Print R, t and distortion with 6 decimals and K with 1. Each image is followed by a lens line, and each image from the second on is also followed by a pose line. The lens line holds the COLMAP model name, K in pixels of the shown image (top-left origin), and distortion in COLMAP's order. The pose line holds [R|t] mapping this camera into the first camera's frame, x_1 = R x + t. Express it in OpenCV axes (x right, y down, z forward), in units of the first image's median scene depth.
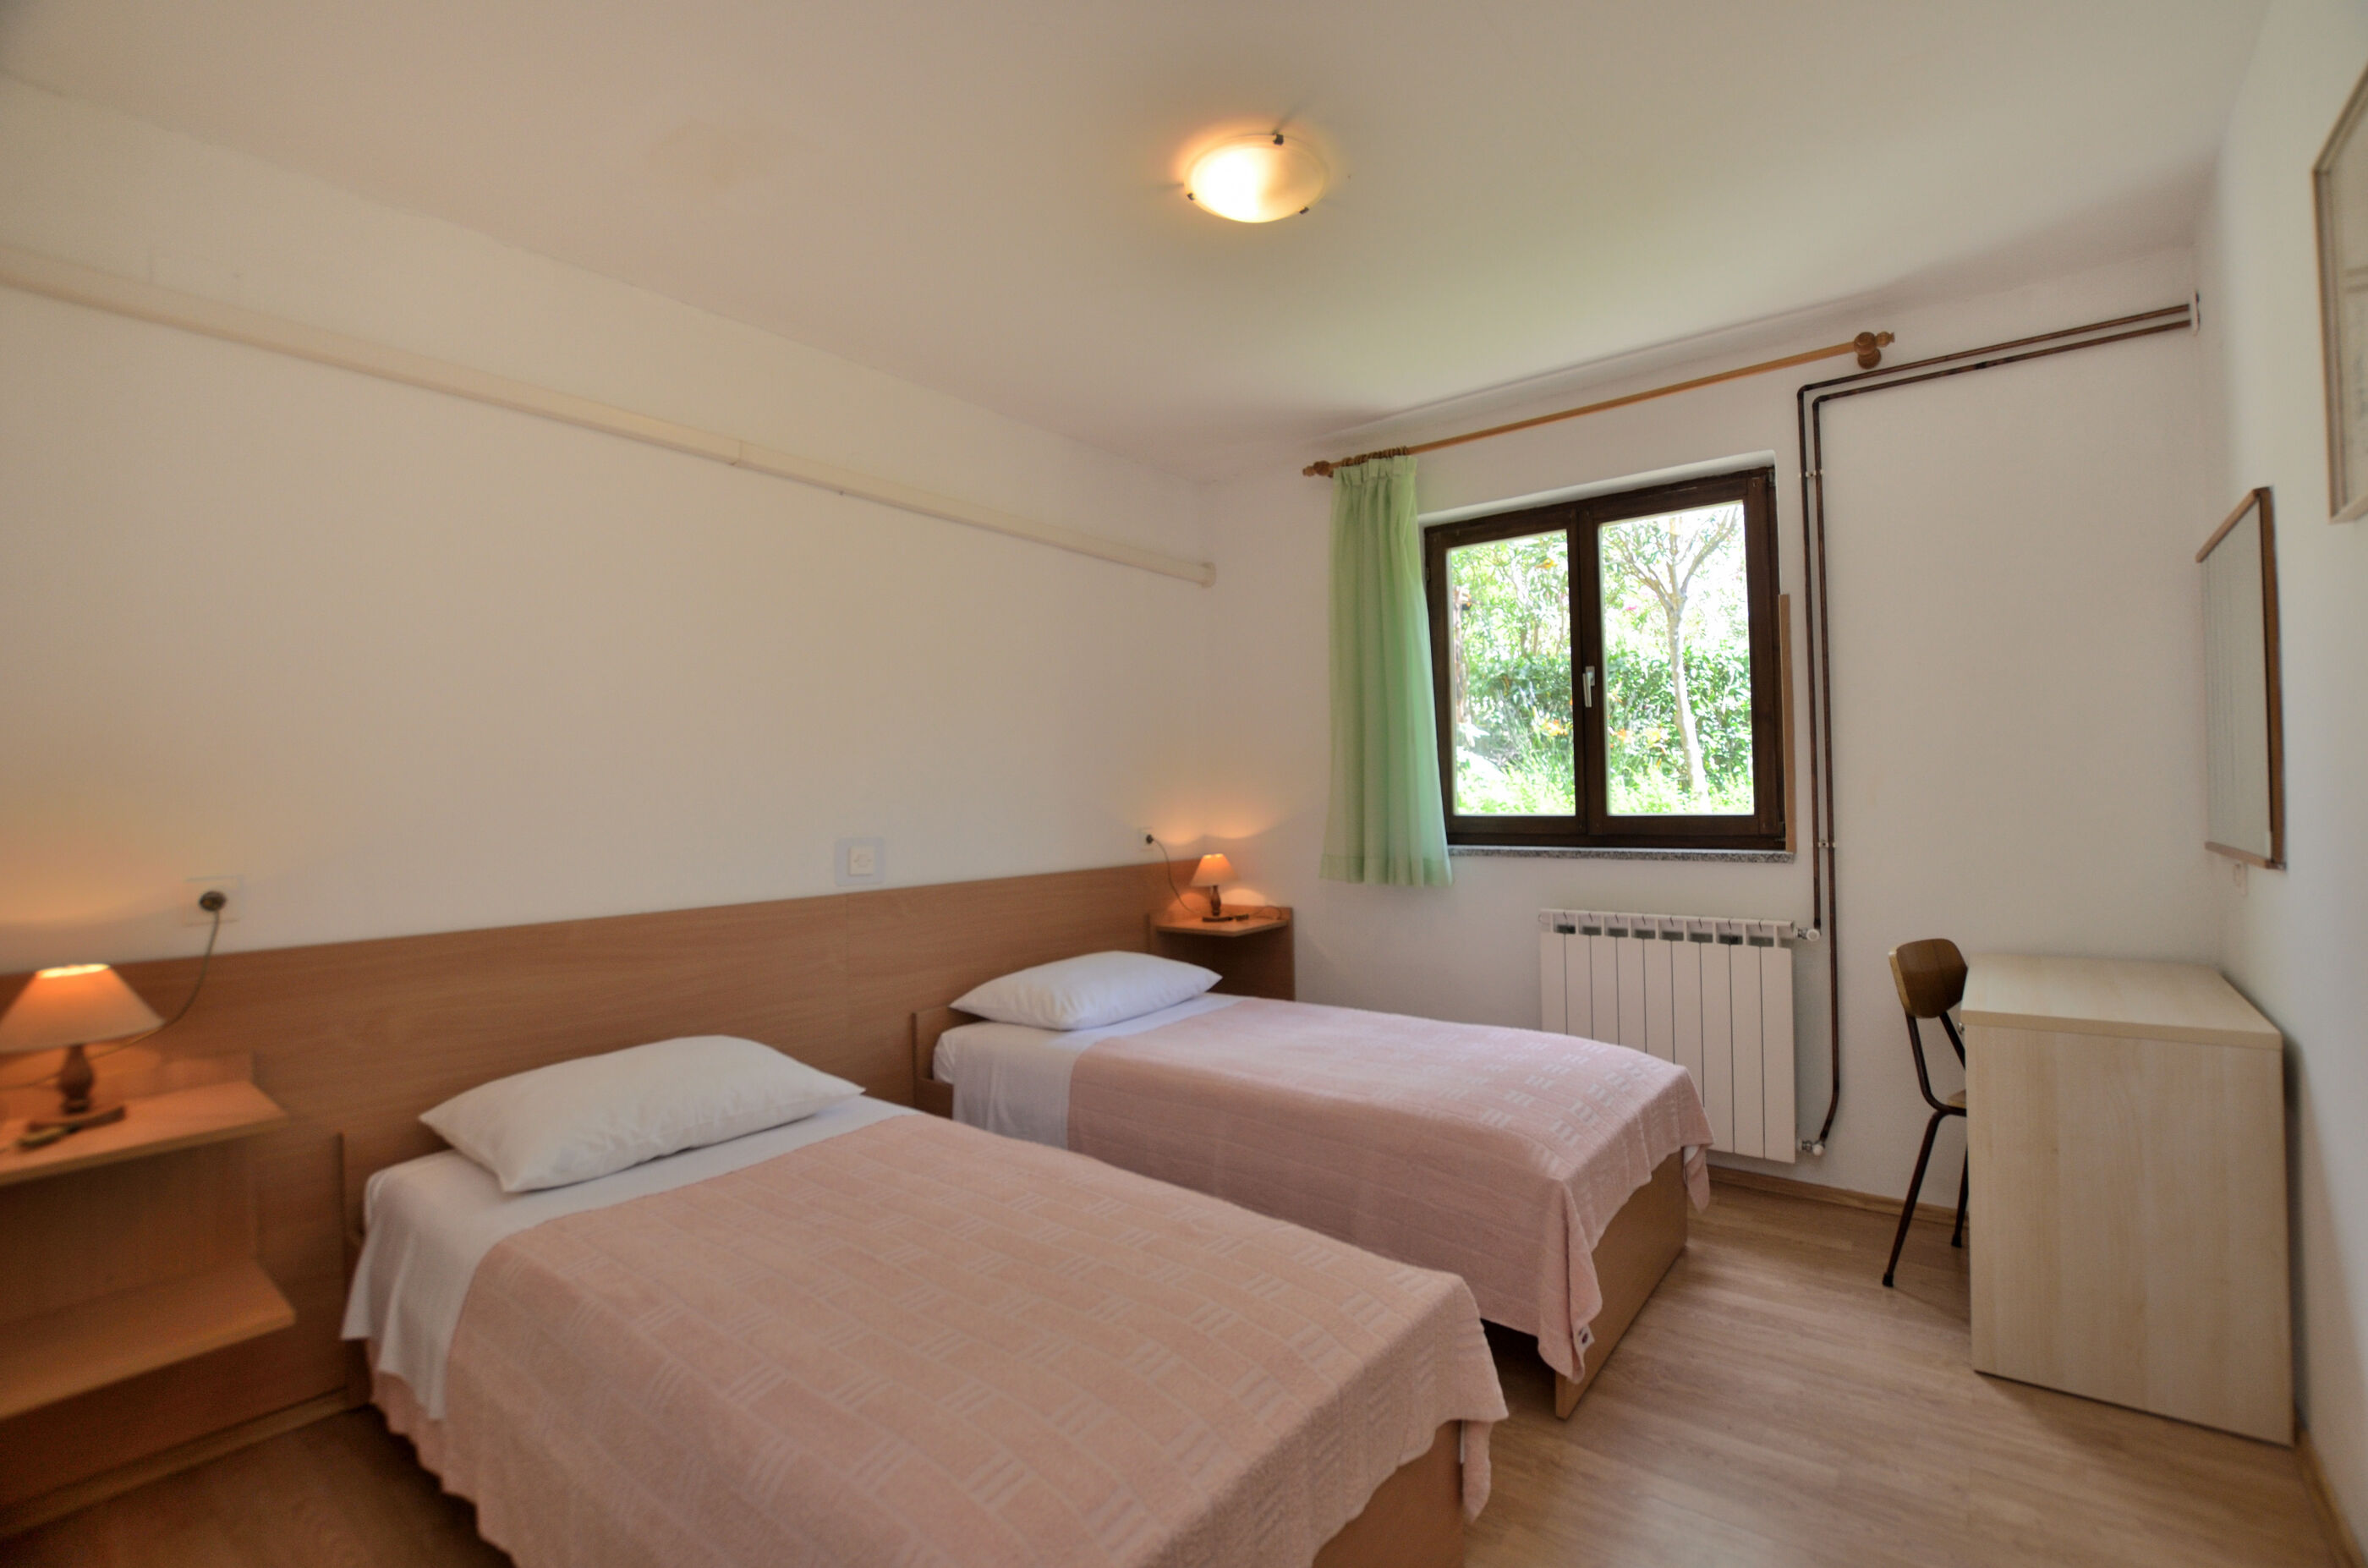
lens RADIAL K [[1030.8, 0, 1228.8], [0, 1030.8, 769.0], [0, 0, 1]] dist [-0.032614, 0.003423]
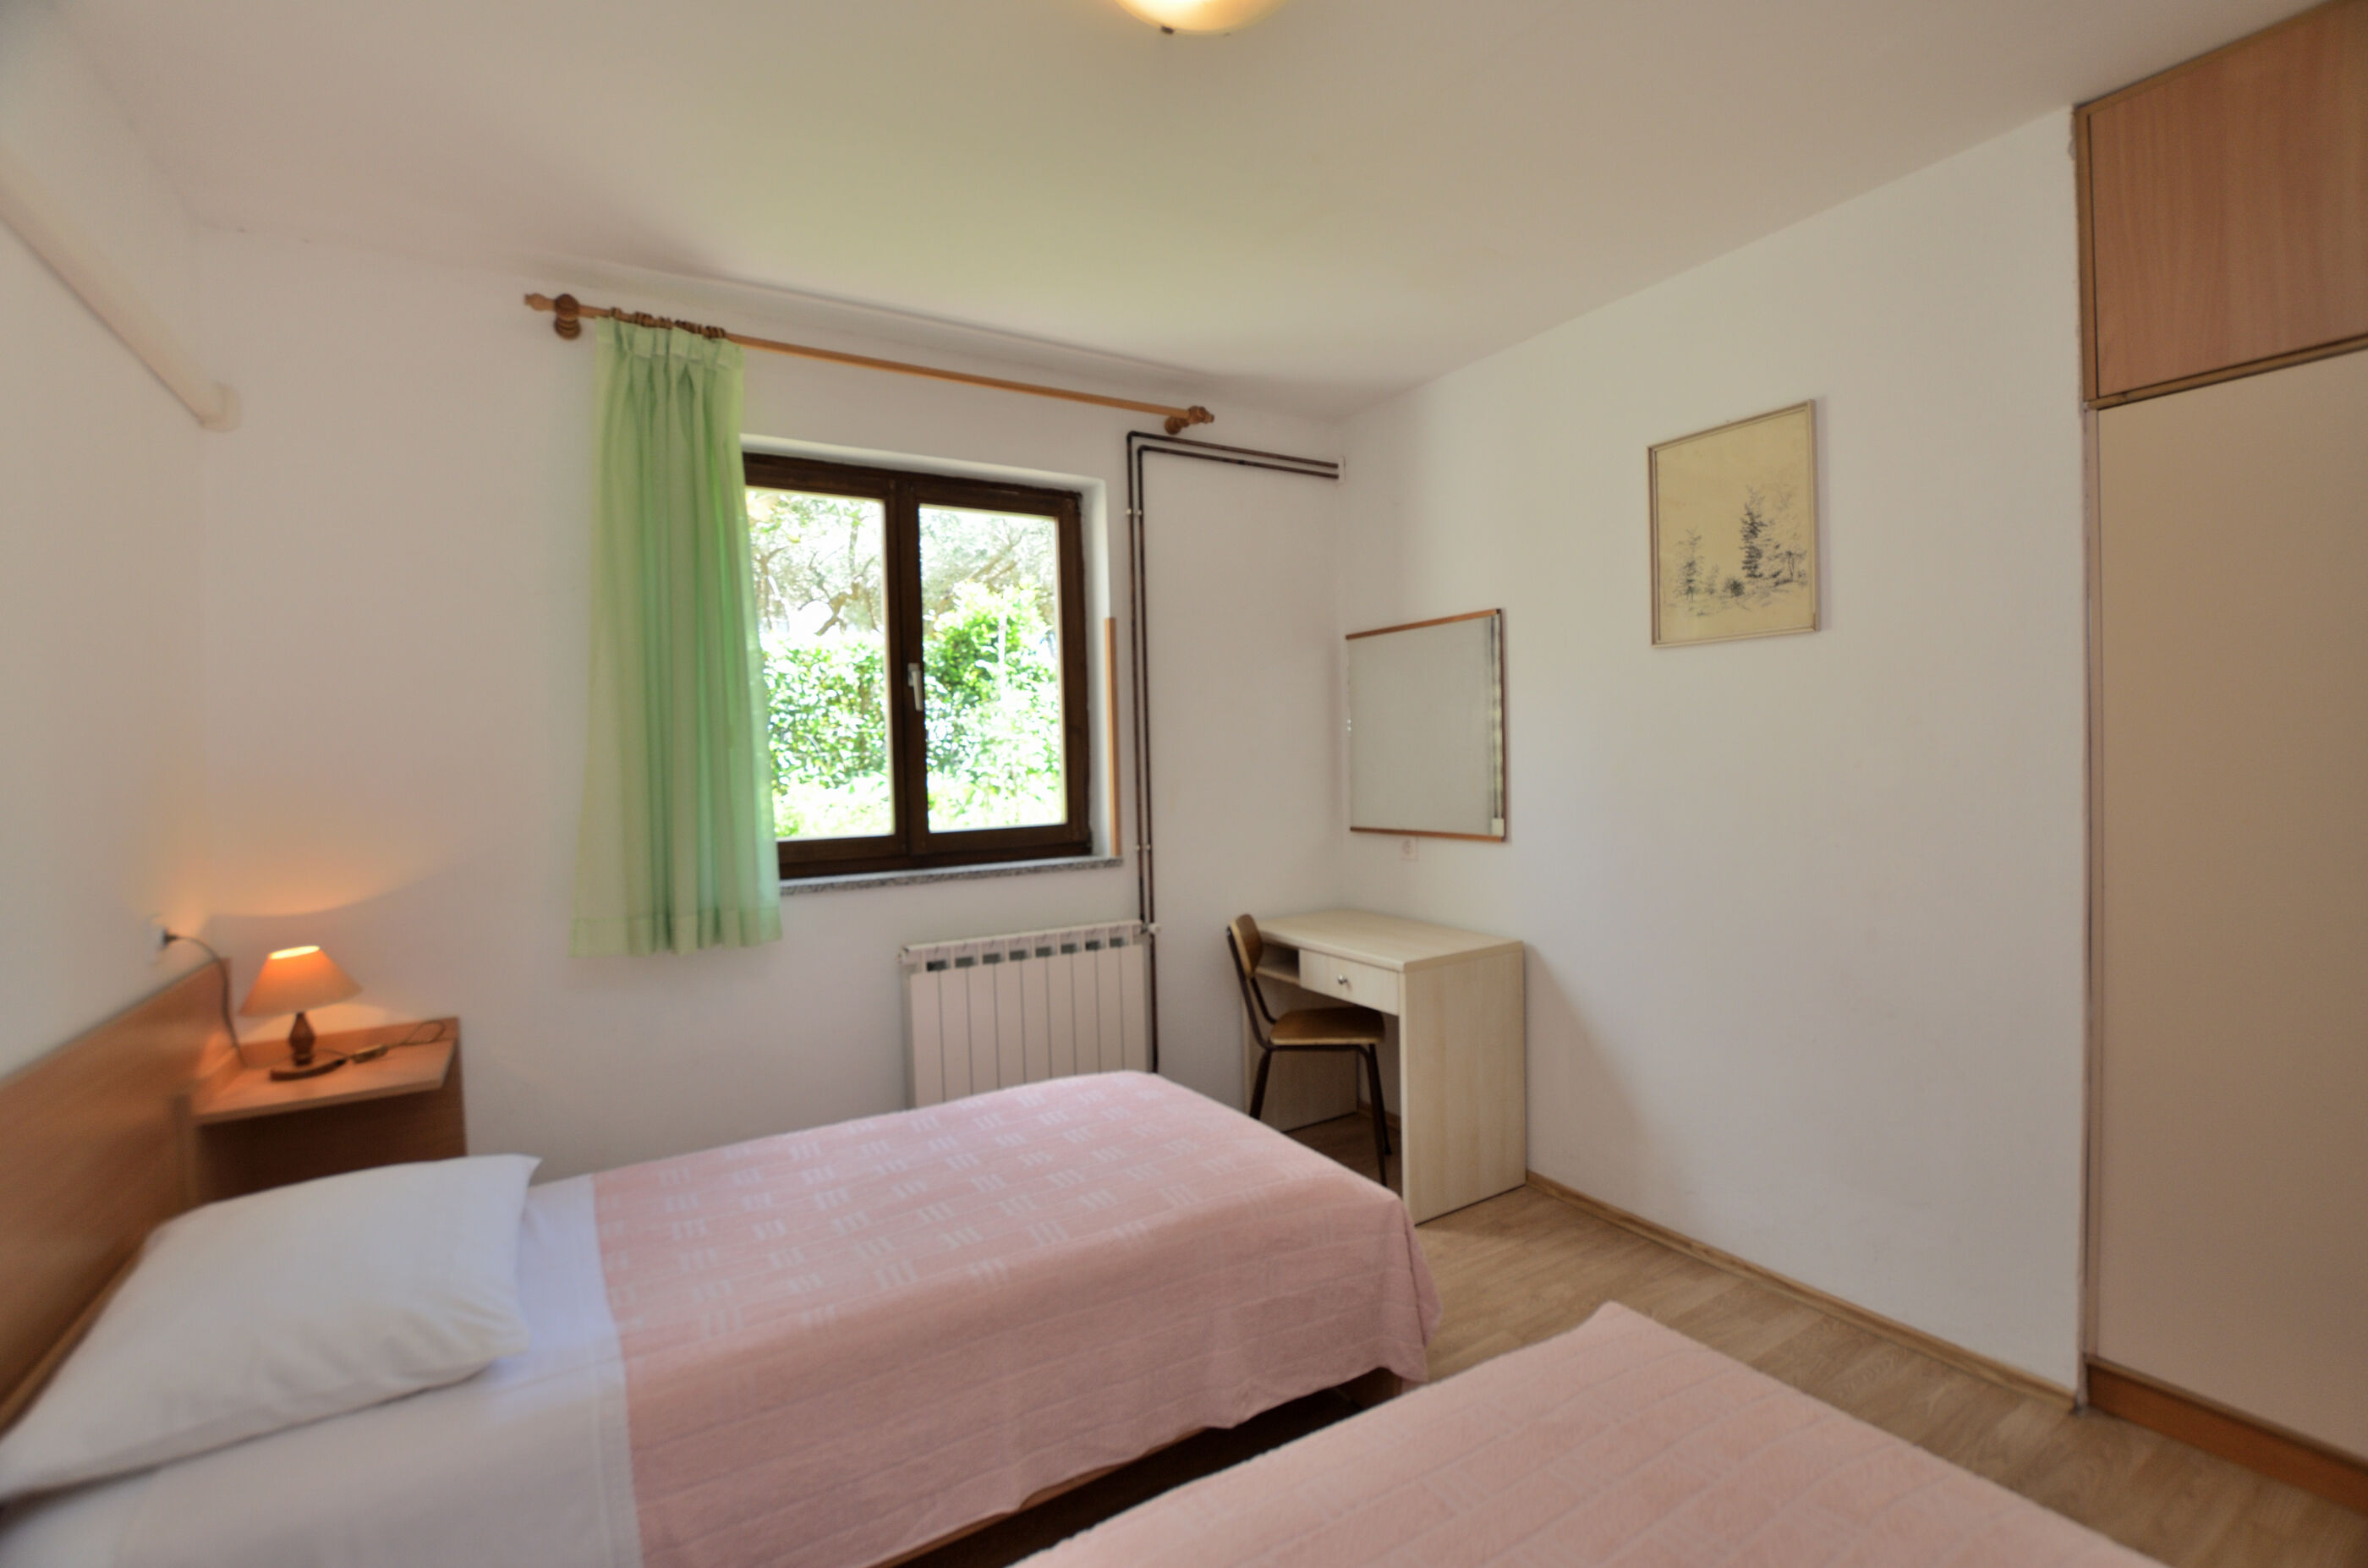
lens RADIAL K [[1030.8, 0, 1202.7], [0, 1030.8, 773.6], [0, 0, 1]] dist [-0.032614, 0.003423]
pose [[0.362254, -0.007787, 0.932047, -0.402093], [-0.003303, 0.999948, 0.009638, -0.016166], [-0.932073, -0.006570, 0.362210, 0.476108]]
